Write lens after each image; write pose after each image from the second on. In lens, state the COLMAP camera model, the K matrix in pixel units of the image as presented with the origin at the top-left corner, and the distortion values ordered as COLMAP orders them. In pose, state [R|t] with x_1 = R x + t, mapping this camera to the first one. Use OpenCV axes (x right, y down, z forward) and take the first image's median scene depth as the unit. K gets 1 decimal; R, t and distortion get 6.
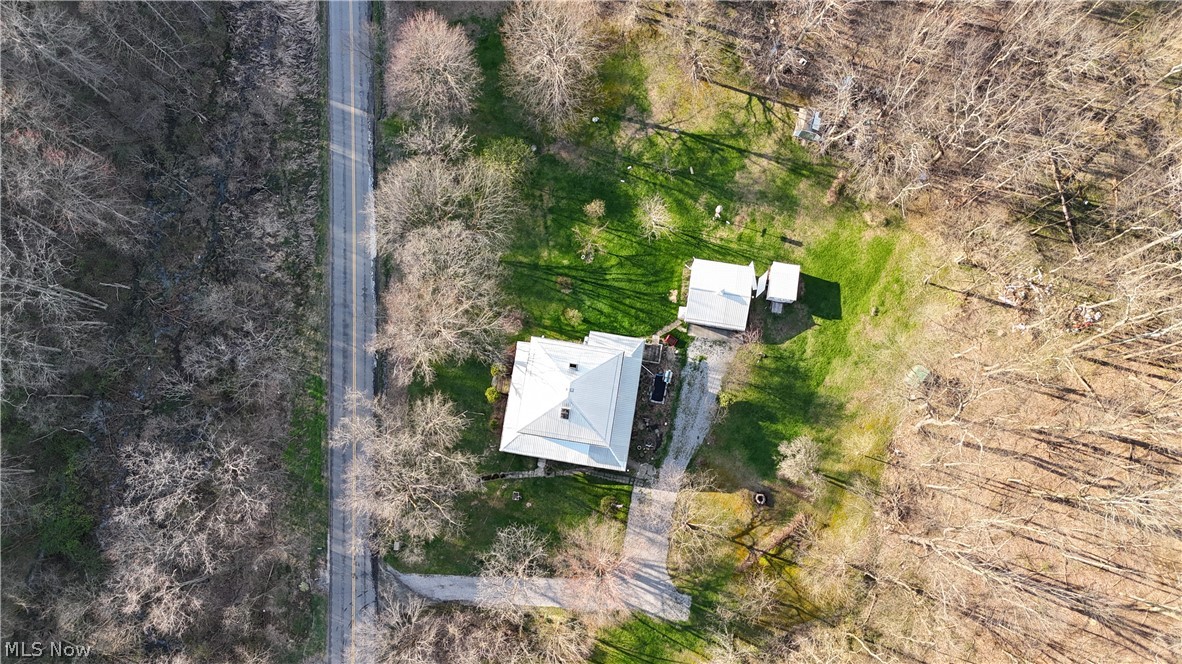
lens RADIAL K [[863.0, 0, 589.6], [0, 863.0, 336.7], [0, 0, 1]] dist [0.106395, -0.120287]
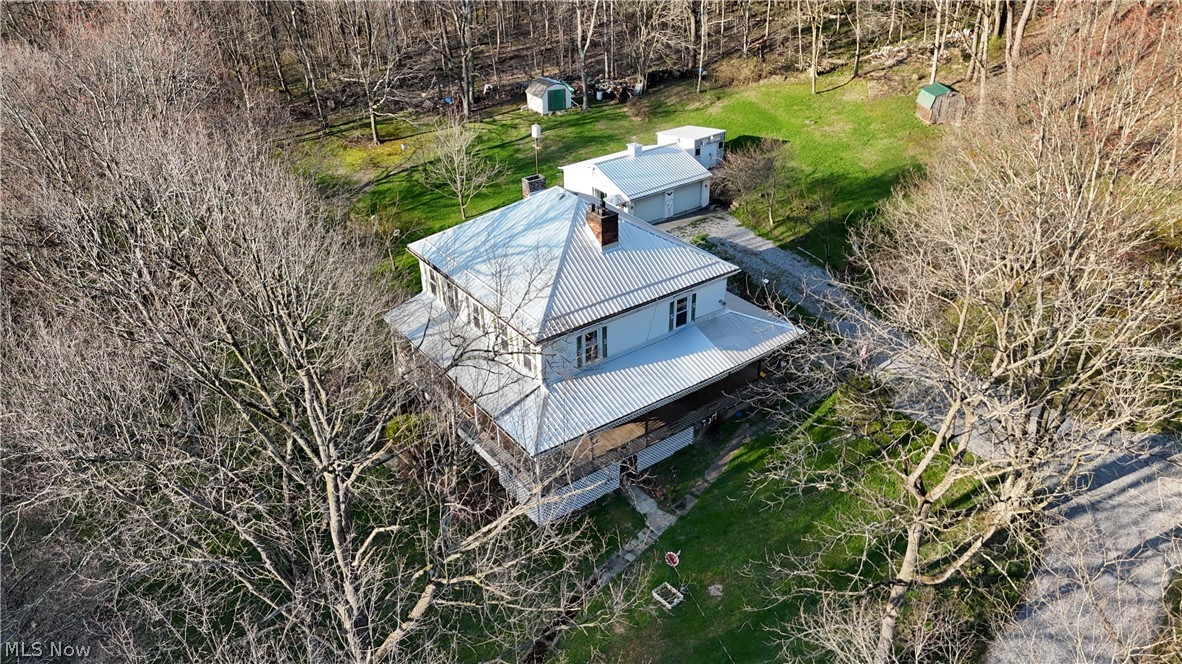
lens RADIAL K [[863.0, 0, 589.6], [0, 863.0, 336.7], [0, 0, 1]] dist [0.106395, -0.120287]
pose [[0.708434, -0.360321, 0.606869, -0.258779], [0.702598, 0.441570, -0.558007, 0.296760], [-0.066914, 0.821696, 0.565984, 0.756118]]
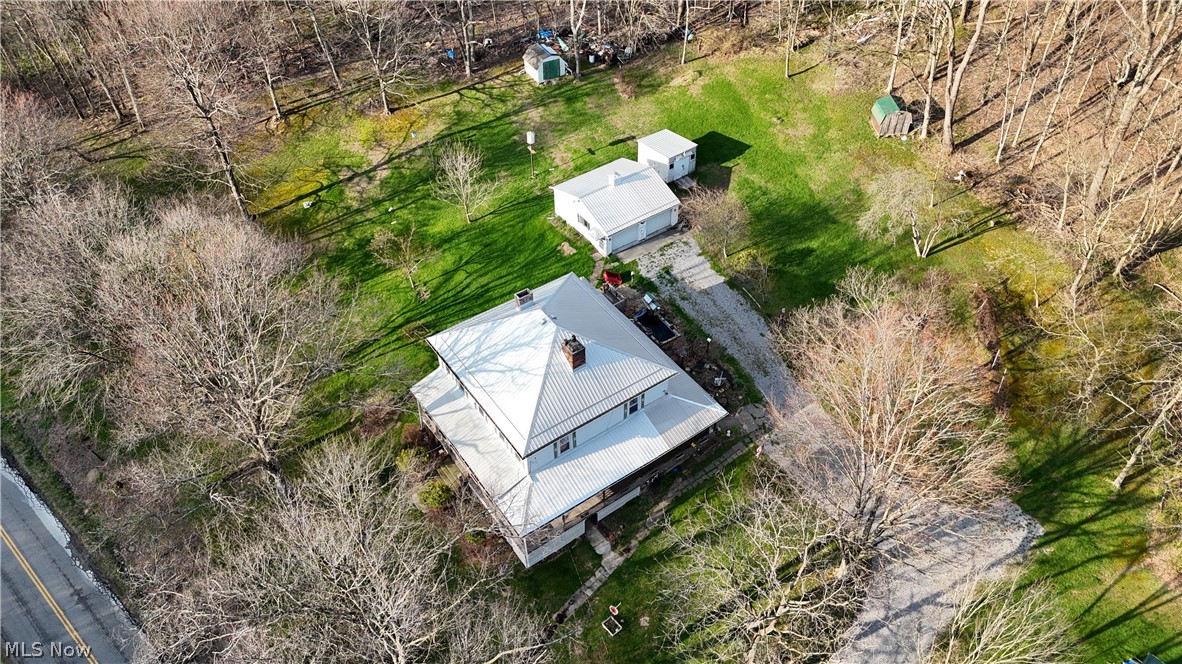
lens RADIAL K [[863.0, 0, 589.6], [0, 863.0, 336.7], [0, 0, 1]] dist [0.106395, -0.120287]
pose [[0.719576, -0.497067, 0.484907, -0.241584], [0.691228, 0.579524, -0.431689, 0.287174], [-0.066437, 0.645814, 0.760598, 0.553814]]
